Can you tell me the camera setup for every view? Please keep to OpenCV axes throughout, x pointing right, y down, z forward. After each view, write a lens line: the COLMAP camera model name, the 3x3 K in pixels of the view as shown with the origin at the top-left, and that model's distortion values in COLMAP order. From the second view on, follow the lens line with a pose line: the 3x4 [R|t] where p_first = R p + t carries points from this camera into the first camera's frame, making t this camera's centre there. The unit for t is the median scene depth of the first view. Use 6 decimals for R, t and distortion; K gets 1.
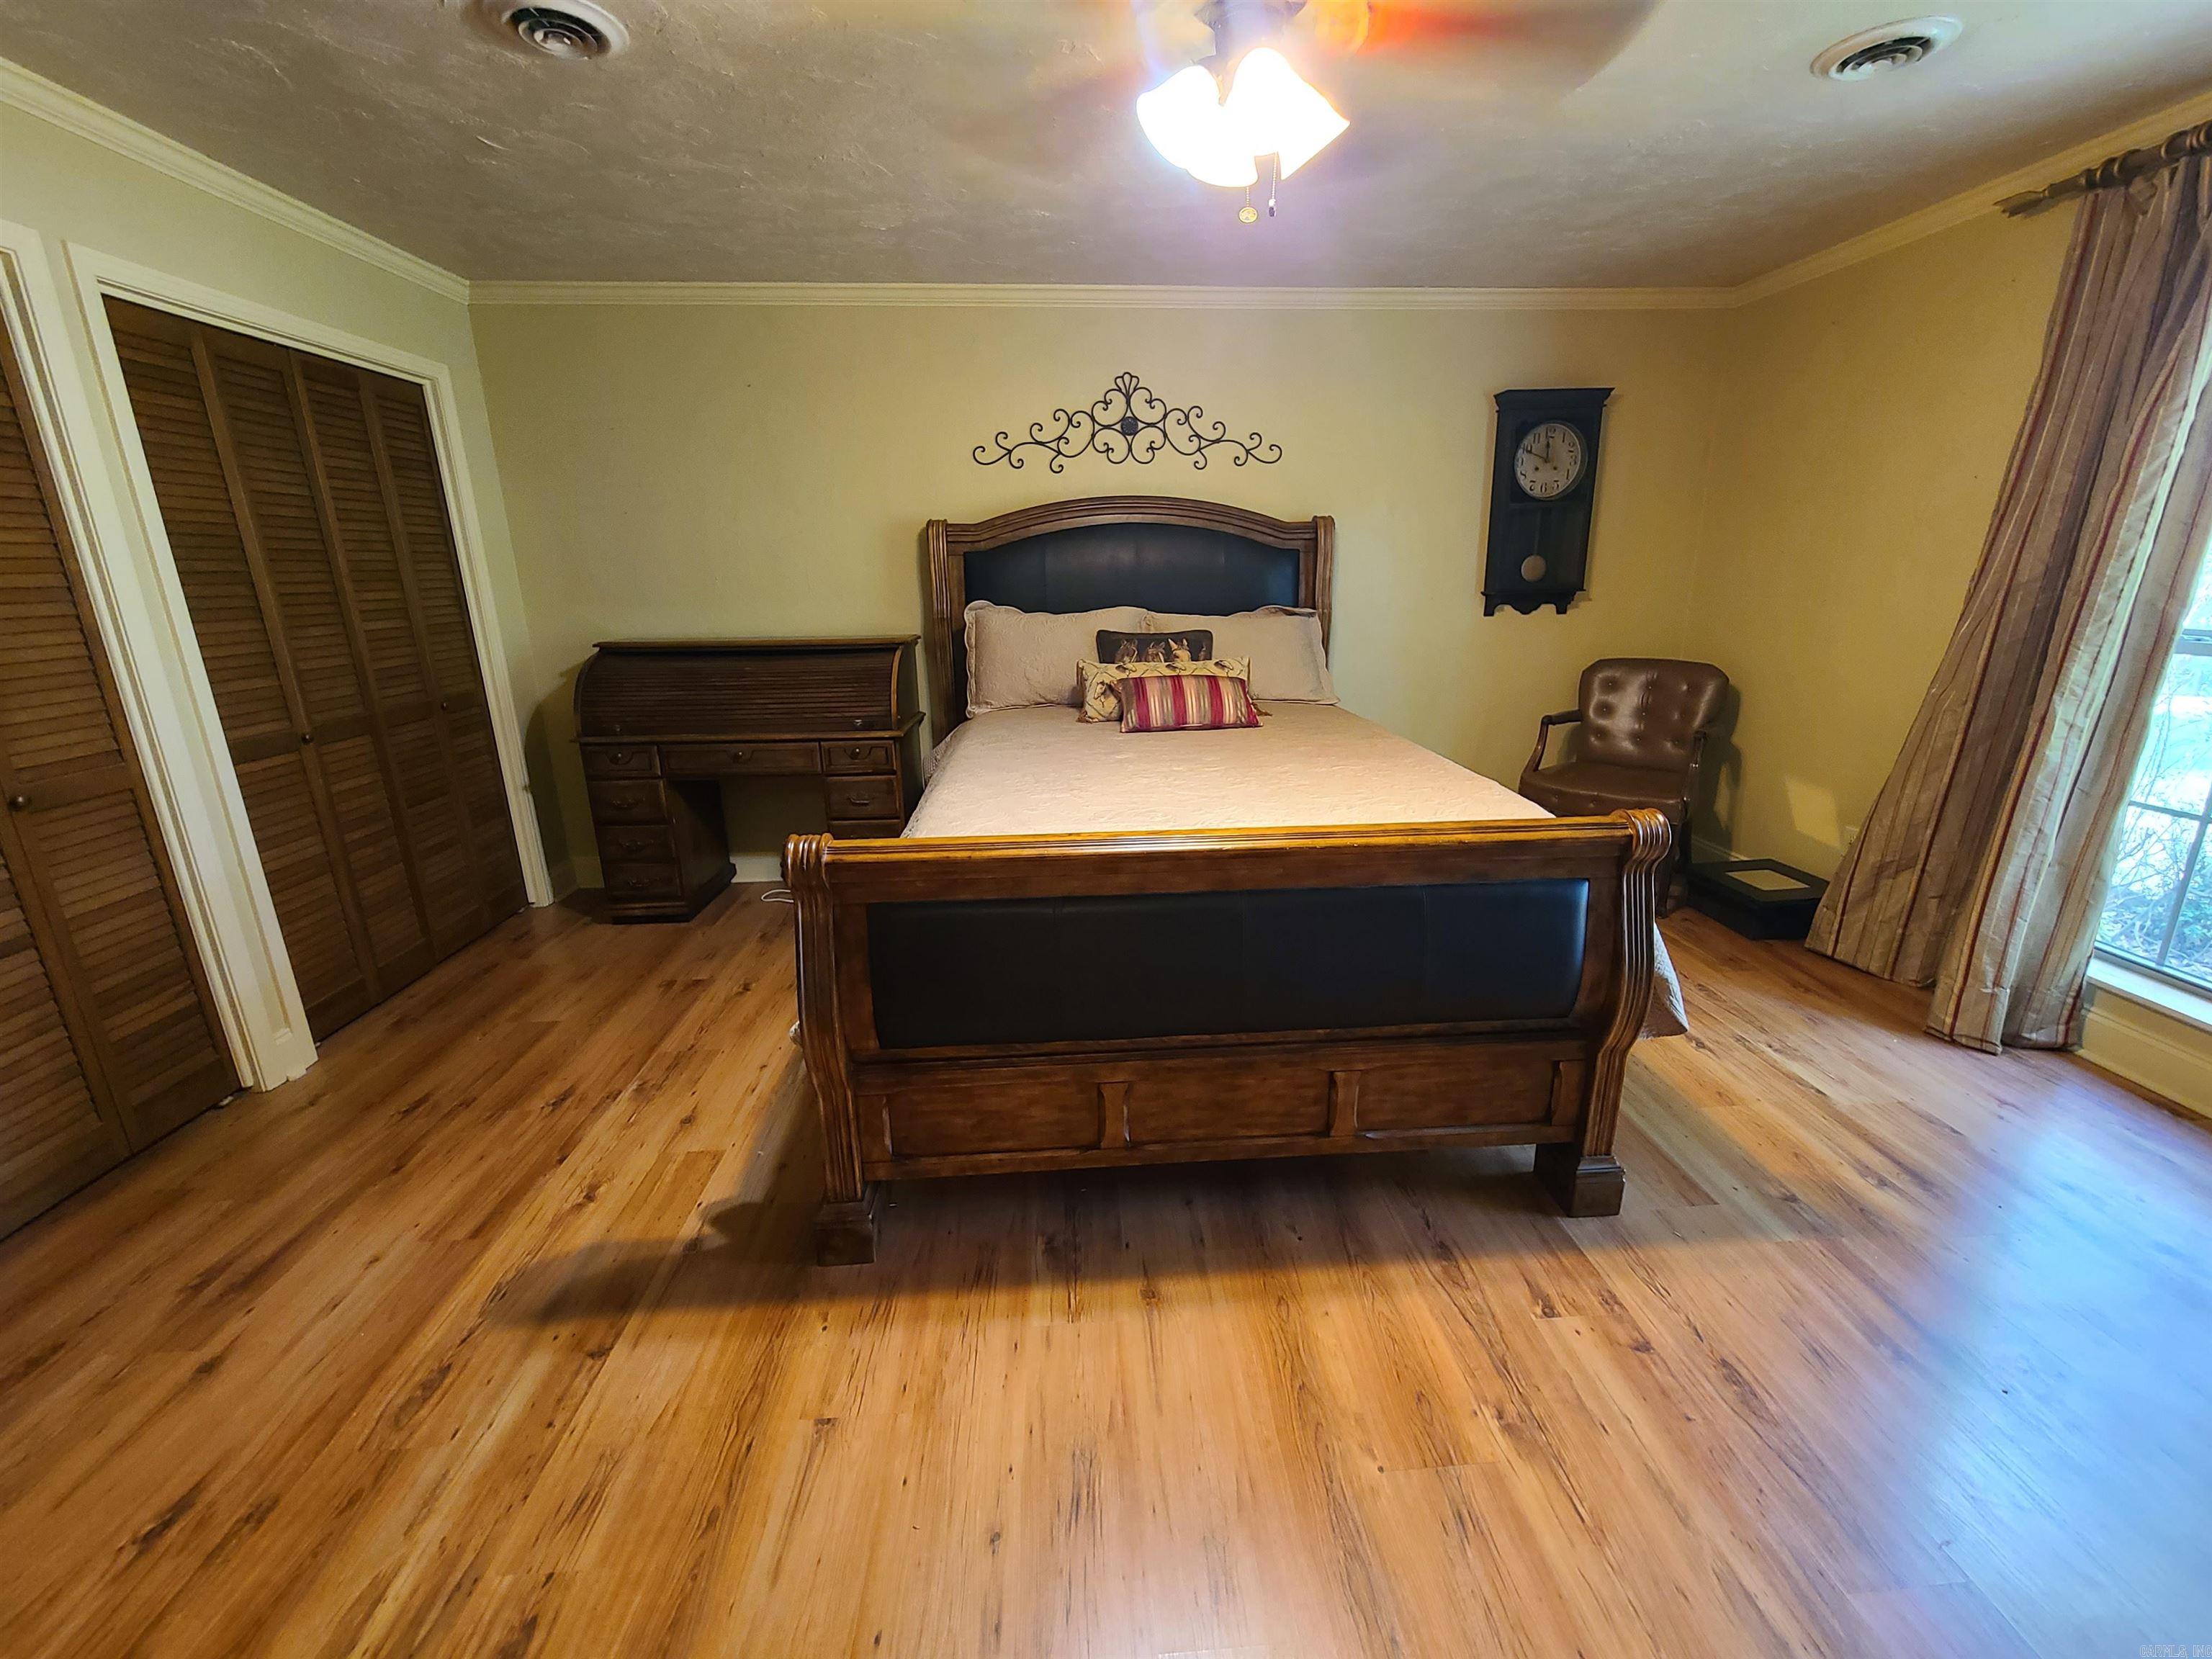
lens RADIAL K [[898.8, 0, 1119.6], [0, 898.8, 819.8], [0, 0, 1]] dist [0.000580, -0.002292]
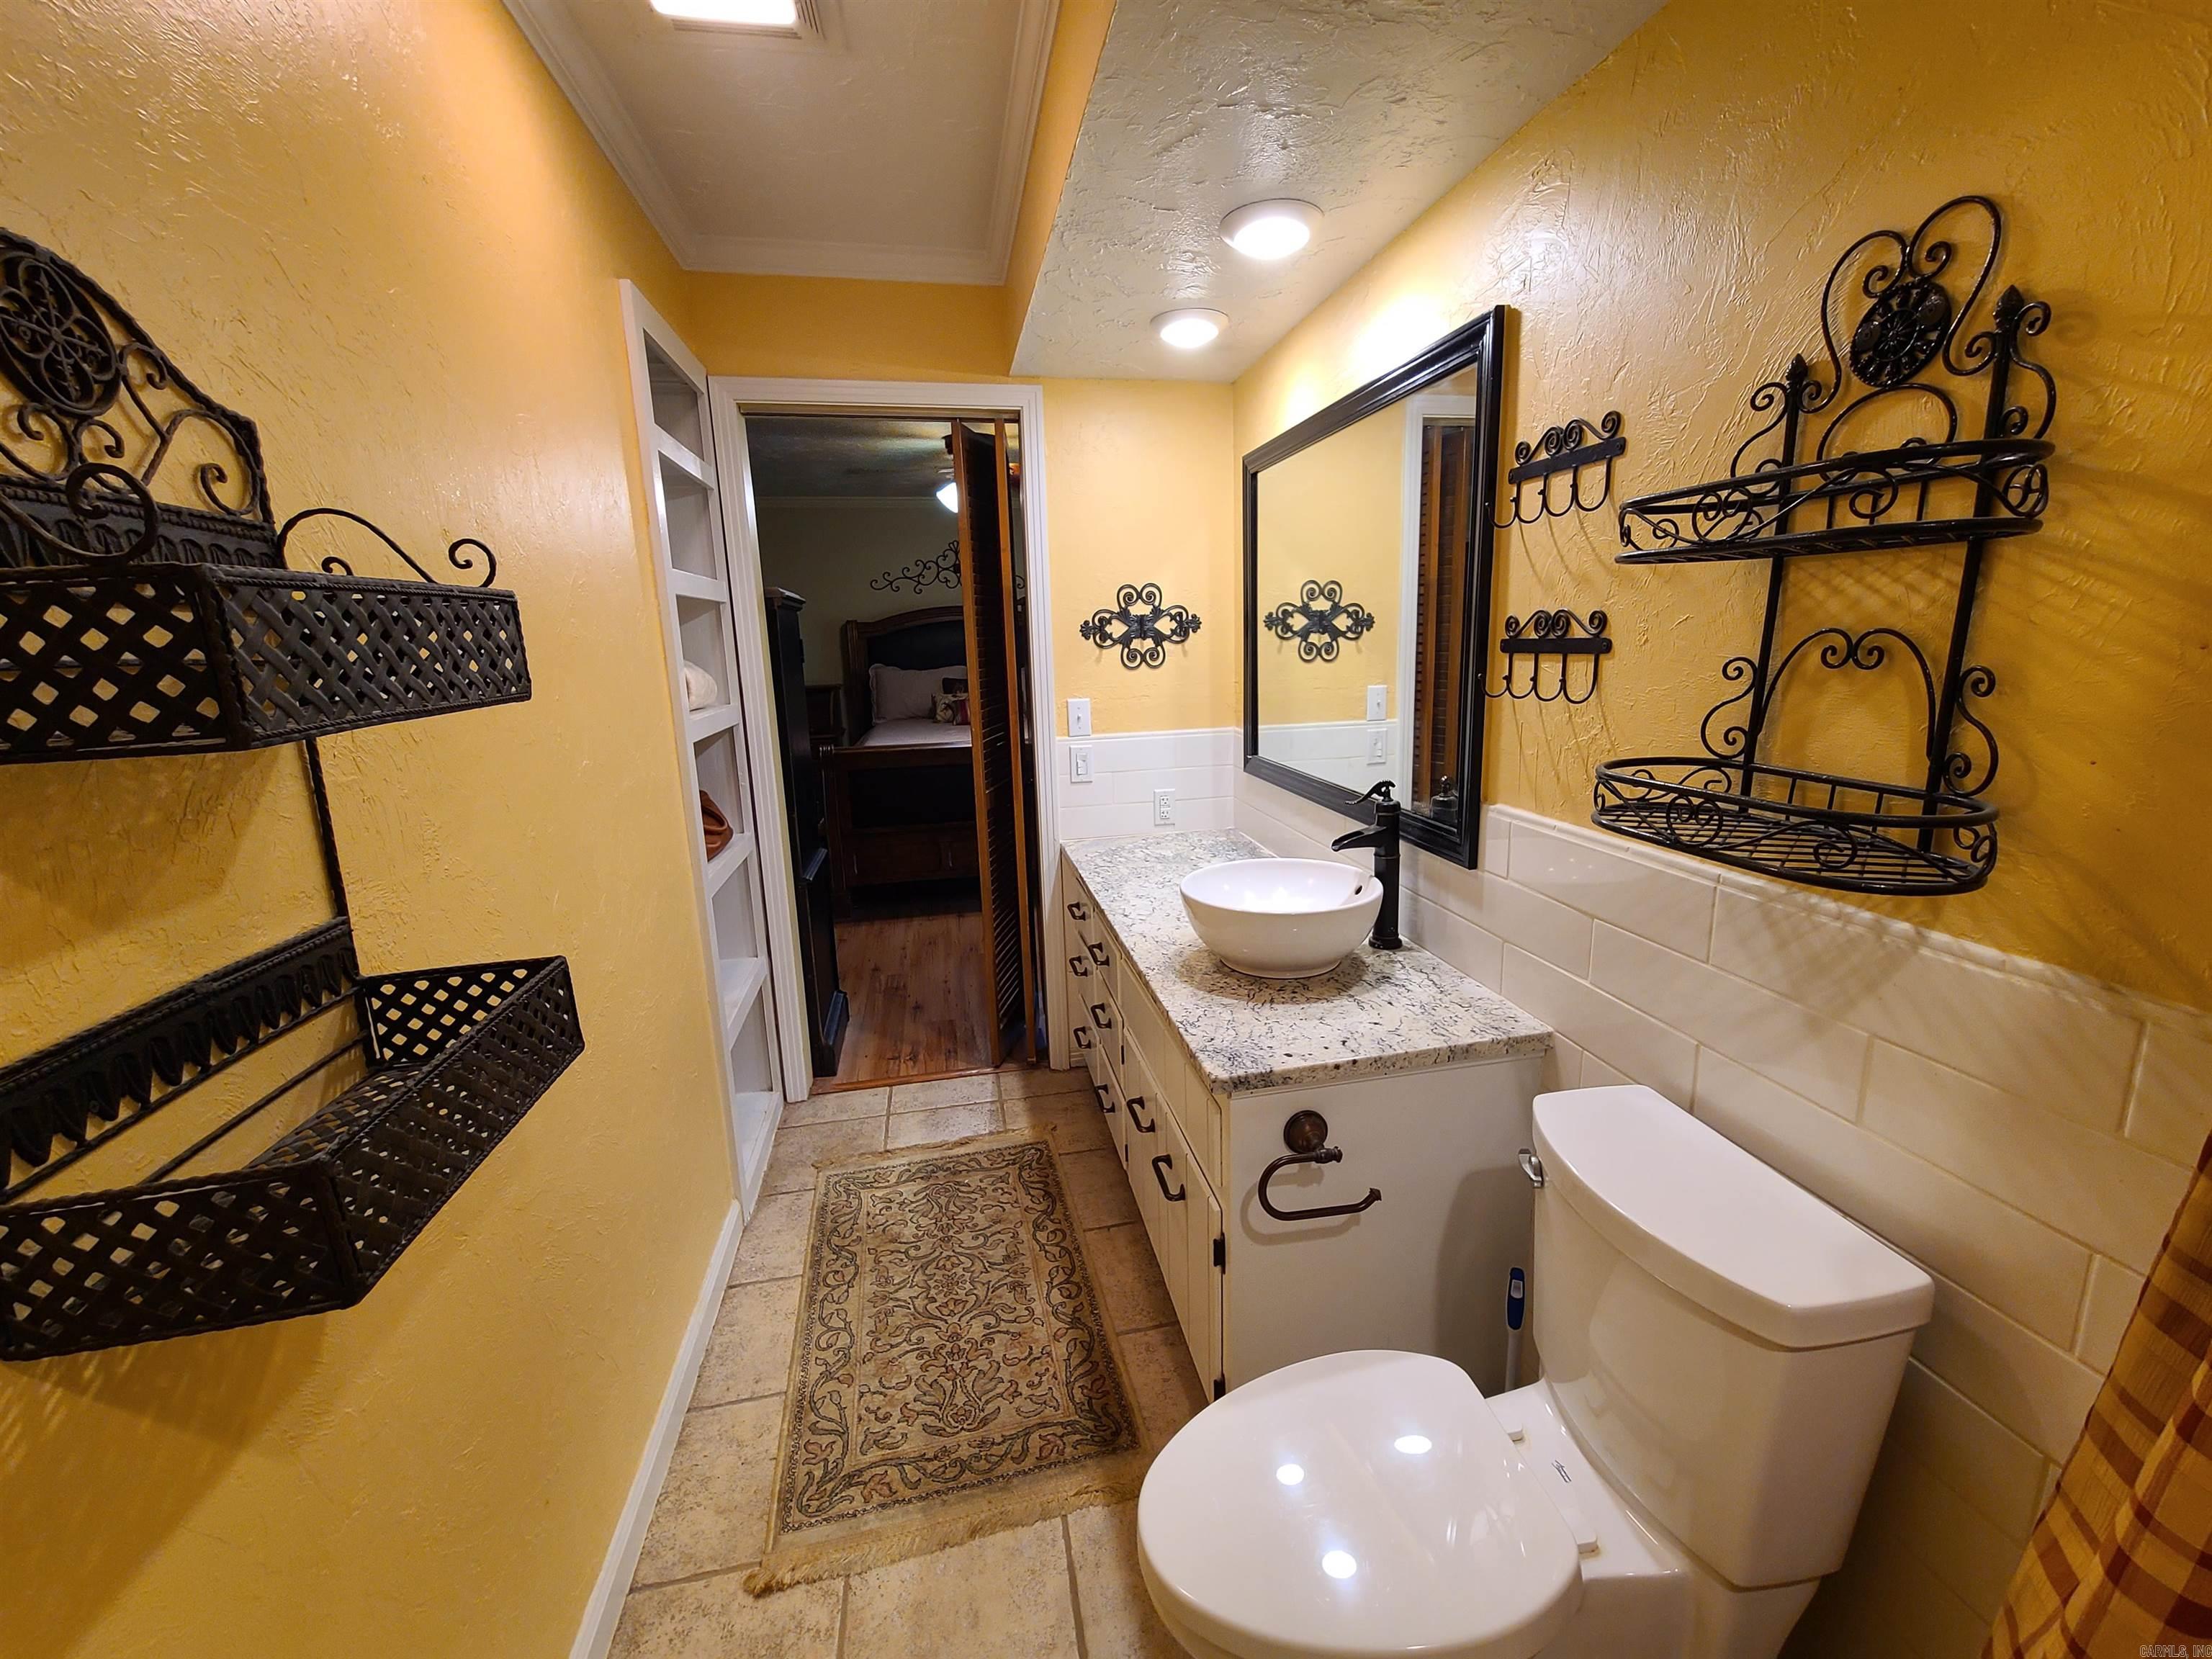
lens RADIAL K [[898.8, 0, 1119.6], [0, 898.8, 819.8], [0, 0, 1]] dist [0.000580, -0.002292]
pose [[0.990770, -0.039002, 0.129819, 0.097356], [0.048452, 0.996338, -0.070454, 0.264547], [-0.126596, 0.076093, 0.989031, -0.993950]]
